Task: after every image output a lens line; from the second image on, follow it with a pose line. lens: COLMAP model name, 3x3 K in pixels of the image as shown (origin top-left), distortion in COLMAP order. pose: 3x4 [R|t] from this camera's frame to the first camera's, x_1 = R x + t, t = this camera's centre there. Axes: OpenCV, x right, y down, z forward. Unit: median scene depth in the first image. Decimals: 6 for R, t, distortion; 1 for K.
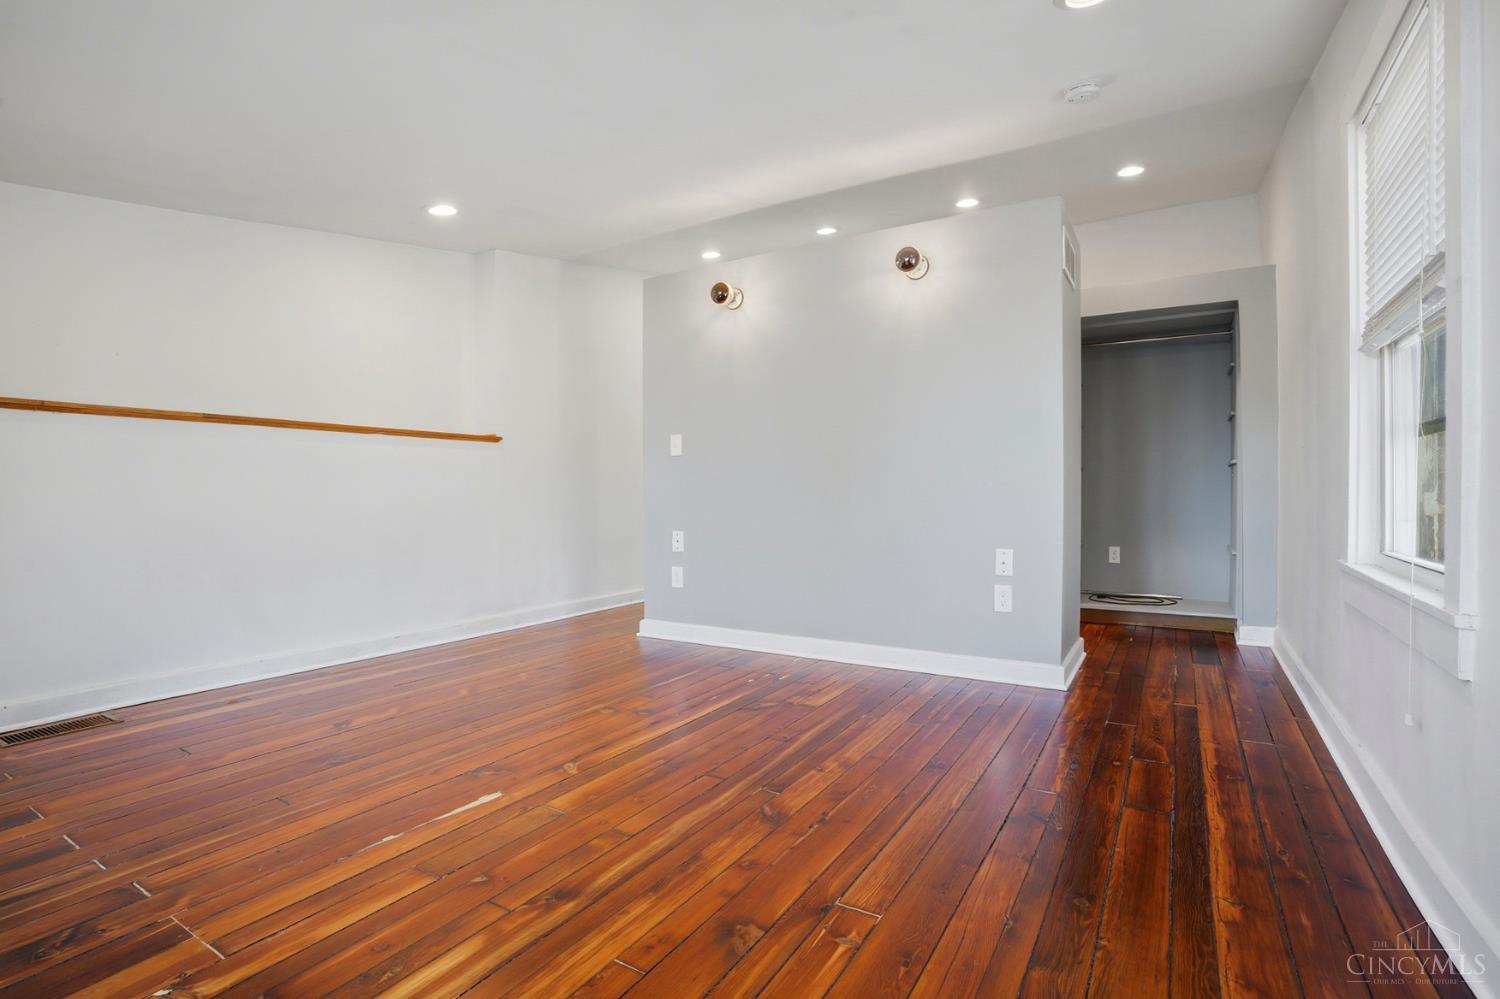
lens RADIAL K [[711.2, 0, 731.5], [0, 711.2, 497.4], [0, 0, 1]] dist [-0.040915, 0.000014]
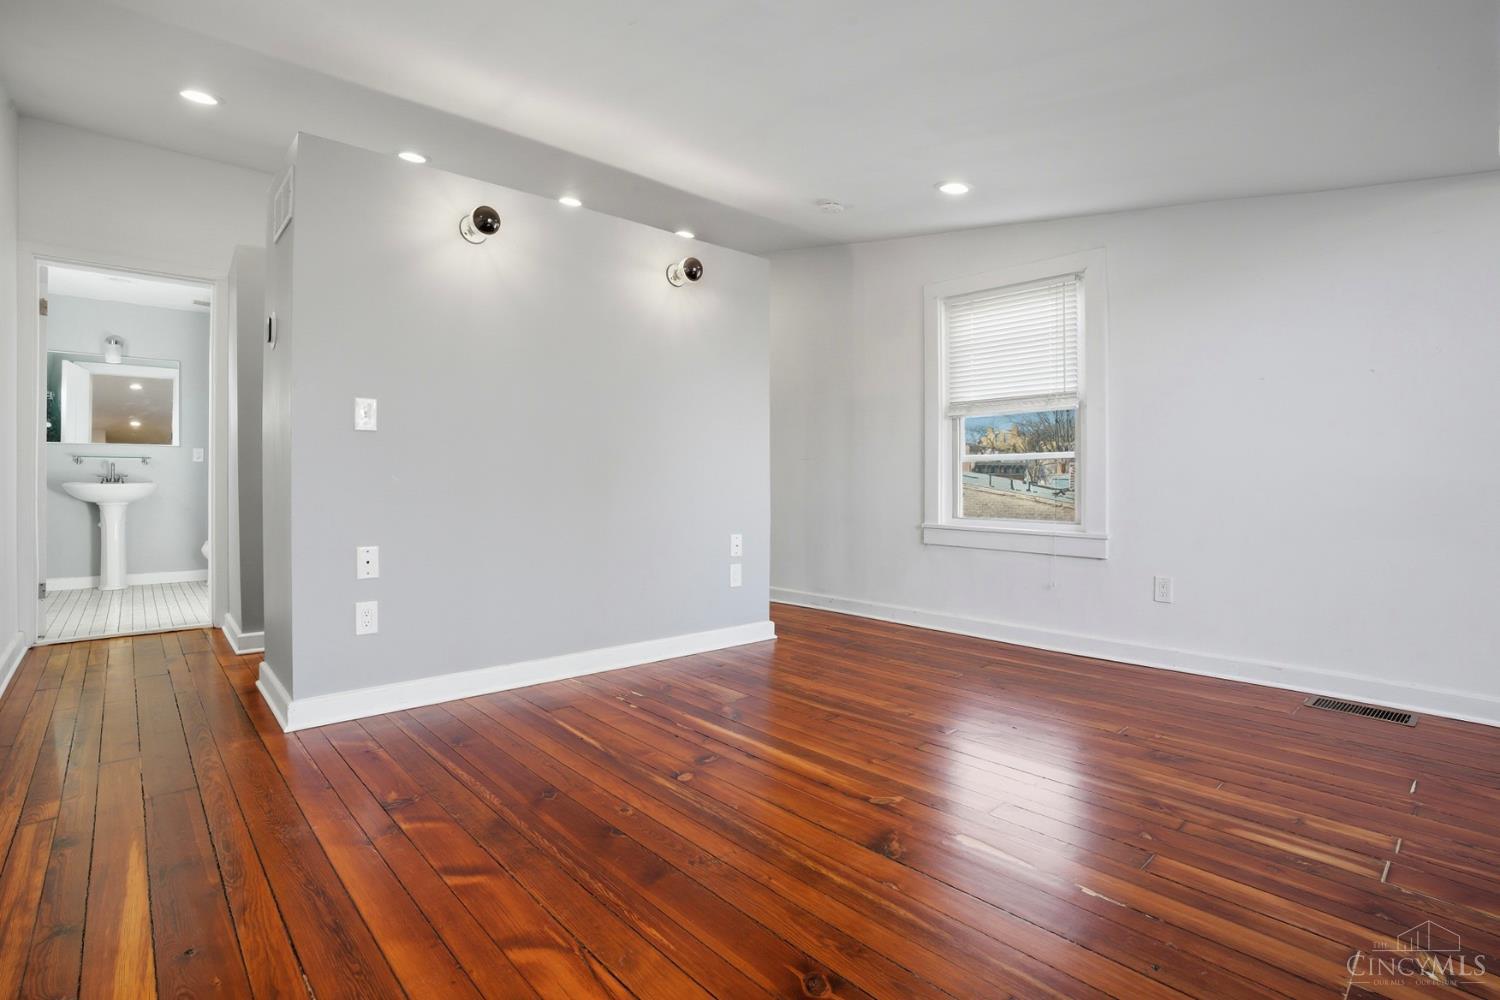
lens RADIAL K [[716.5, 0, 748.8], [0, 716.5, 489.6], [0, 0, 1]] dist [-0.067326, 0.016472]
pose [[0.264585, -0.002722, 0.964359, -1.005441], [0.002866, 0.999994, 0.002036, -0.008130], [-0.964358, 0.002225, 0.264591, 0.830468]]
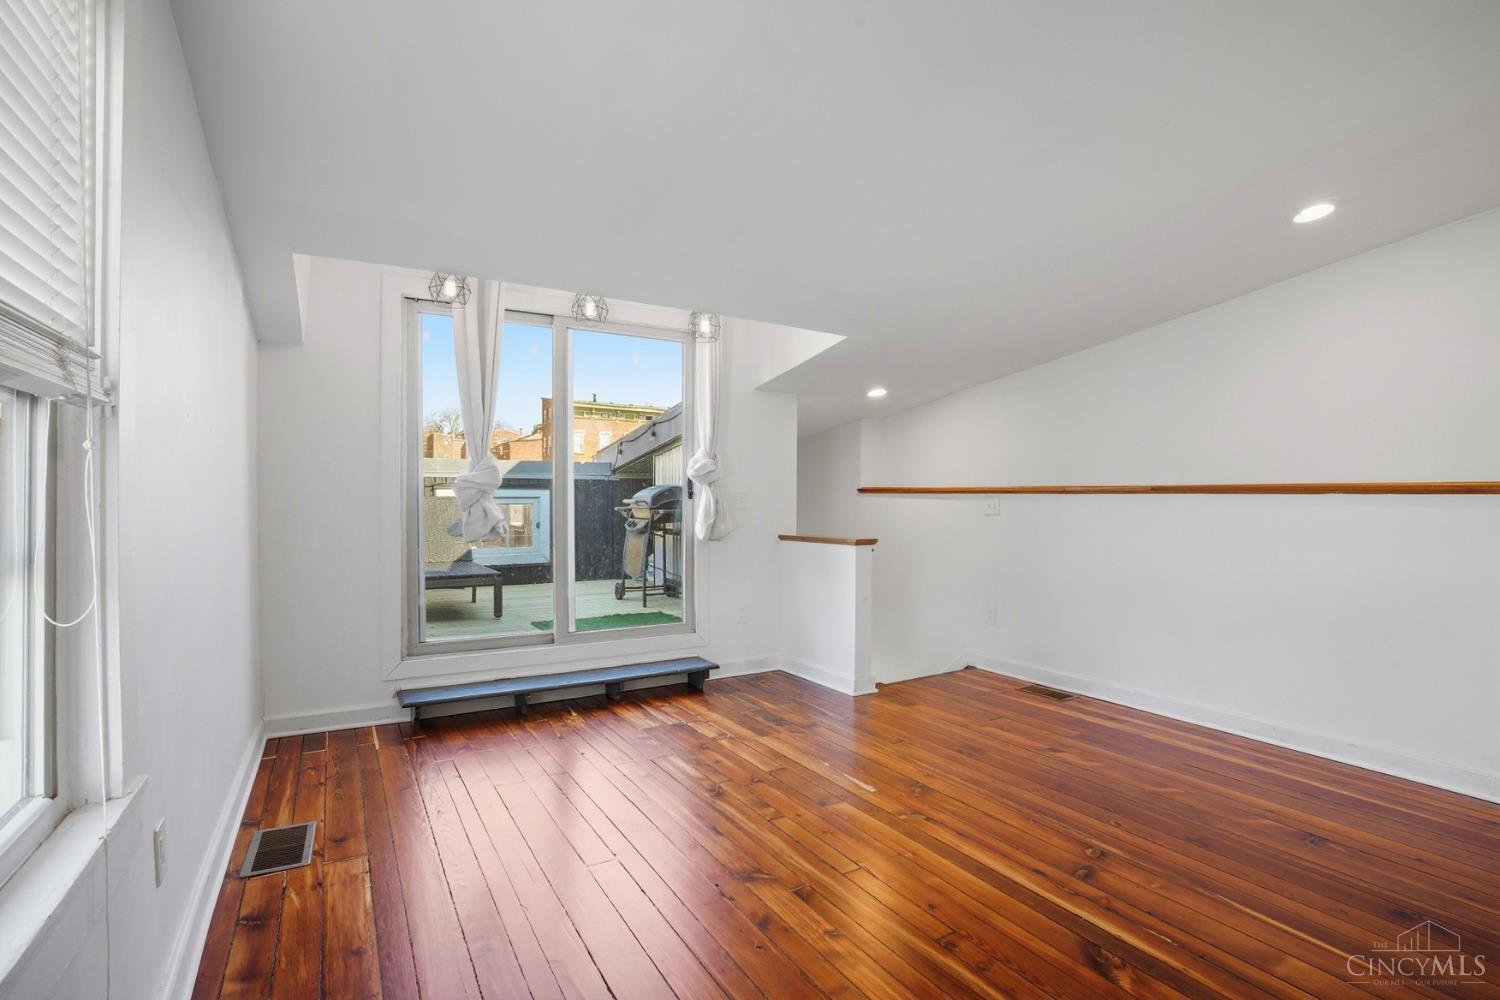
lens RADIAL K [[703.2, 0, 760.3], [0, 703.2, 495.6], [0, 0, 1]] dist [-0.046750, 0.000620]
pose [[-0.433830, -0.005158, -0.900980, 0.797027], [-0.012753, 0.999919, 0.000416, -0.118887], [0.900905, 0.011670, -0.433860, 1.123224]]
